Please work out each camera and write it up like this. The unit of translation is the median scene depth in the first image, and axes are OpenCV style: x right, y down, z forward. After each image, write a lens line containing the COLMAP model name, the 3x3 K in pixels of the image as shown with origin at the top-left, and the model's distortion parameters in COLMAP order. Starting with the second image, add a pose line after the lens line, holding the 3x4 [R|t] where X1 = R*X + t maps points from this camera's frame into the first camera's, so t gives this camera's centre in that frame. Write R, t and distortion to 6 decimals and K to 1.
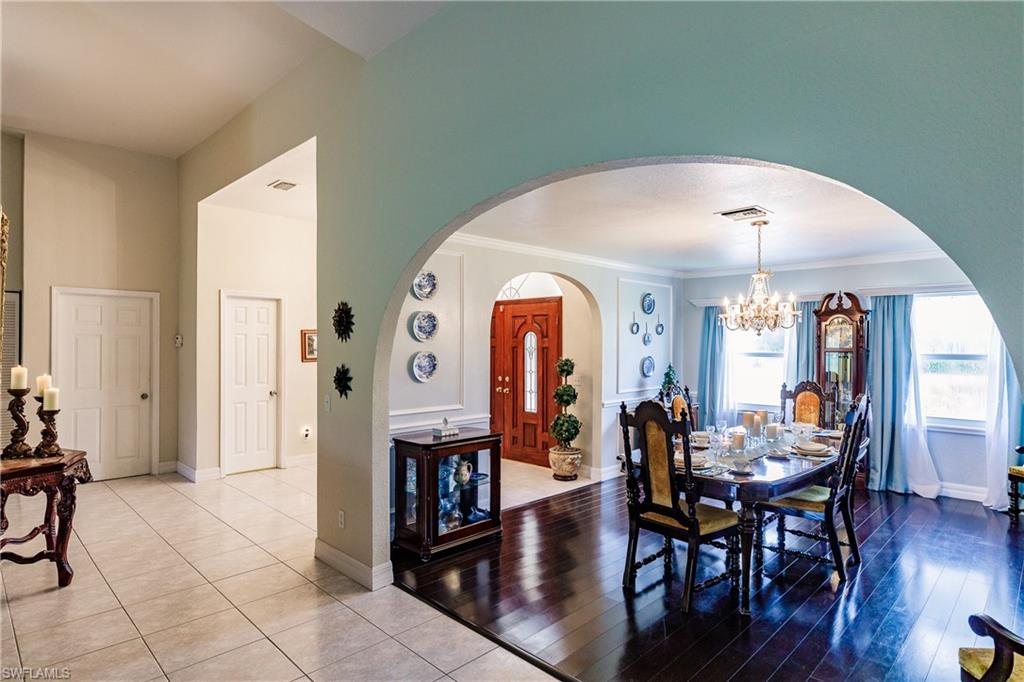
lens RADIAL K [[544.6, 0, 514.9], [0, 544.6, 341.7], [0, 0, 1]] dist [-0.002228, -0.001010]
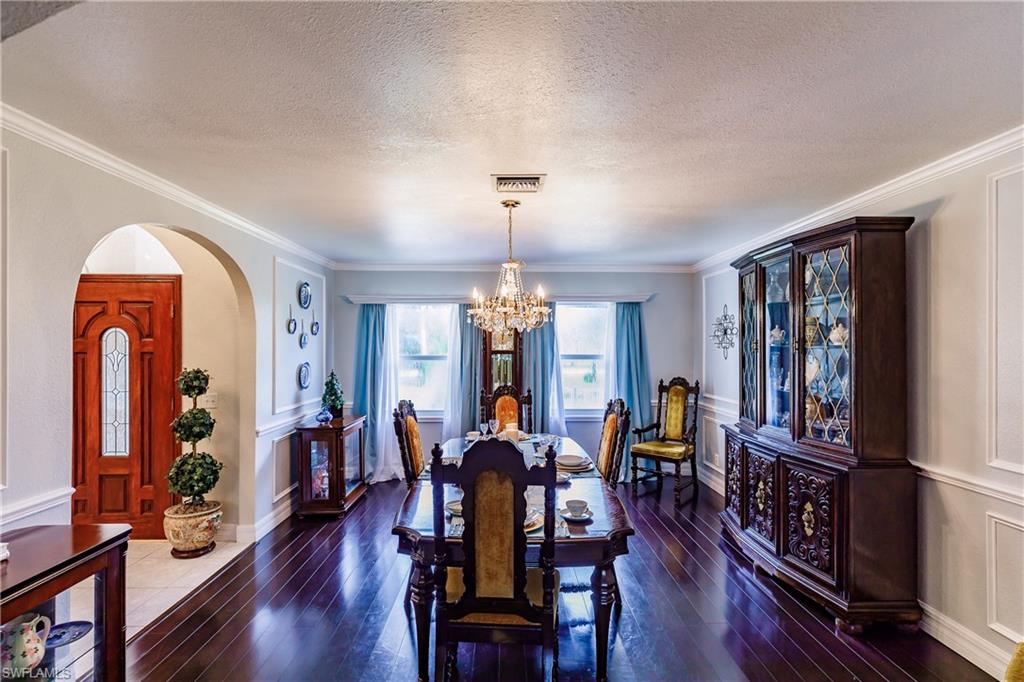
lens RADIAL K [[492.0, 0, 507.1], [0, 492.0, 344.9], [0, 0, 1]] dist [-0.010024, 0.001749]
pose [[0.690894, 0.000586, 0.722956, -0.074984], [-0.000370, 1.000000, -0.000457, 0.001957], [-0.722956, 0.000048, 0.690894, 0.326234]]
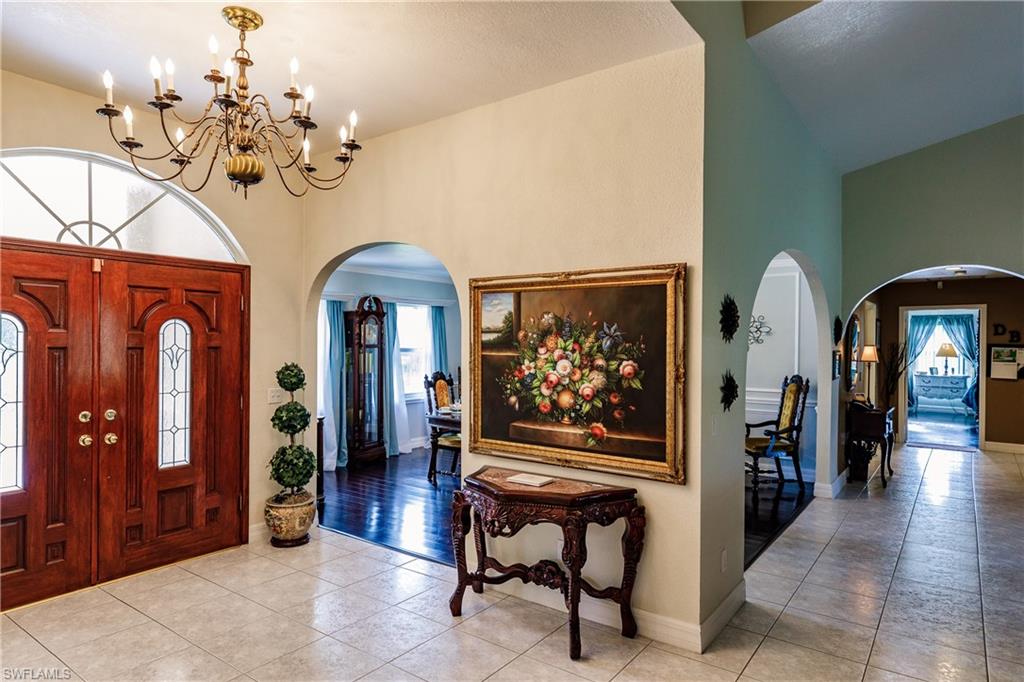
lens RADIAL K [[608.0, 0, 513.2], [0, 608.0, 344.9], [0, 0, 1]] dist [0.014108, 0.001827]
pose [[-0.139421, -0.008235, 0.990199, -0.702402], [-0.008244, 0.999940, 0.007155, 0.000802], [-0.990199, -0.007165, -0.139480, 0.852576]]
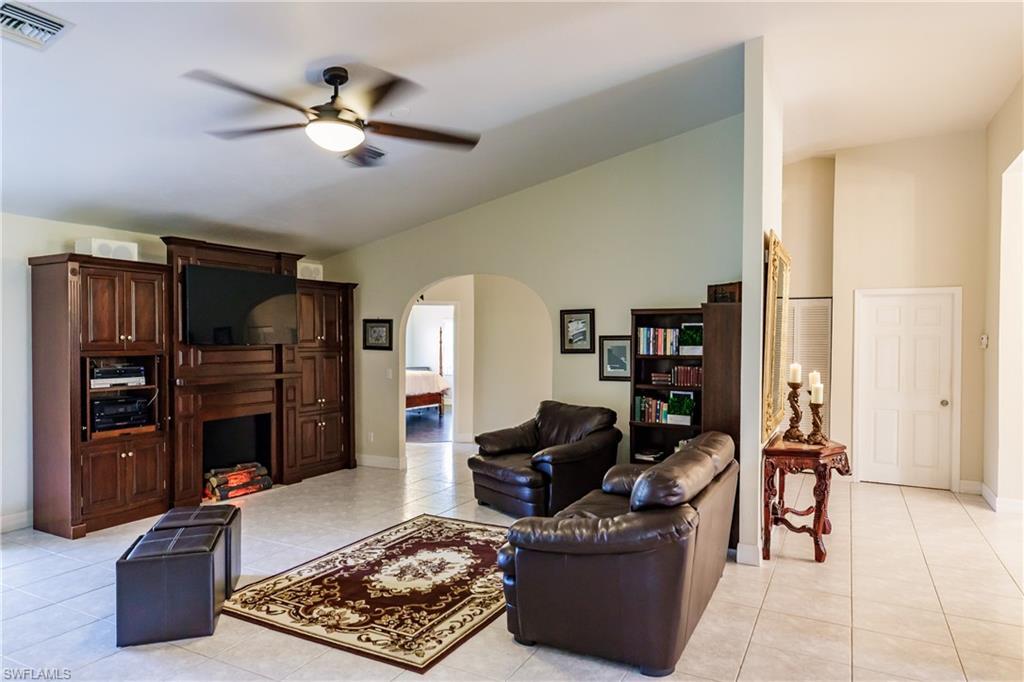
lens RADIAL K [[629.7, 0, 516.3], [0, 629.7, 344.3], [0, 0, 1]] dist [0.000714, 0.000265]
pose [[0.293639, 0.002126, -0.955914, 0.118151], [-0.000735, 0.999998, 0.001999, 0.001272], [0.955916, 0.000115, 0.293640, 0.014984]]
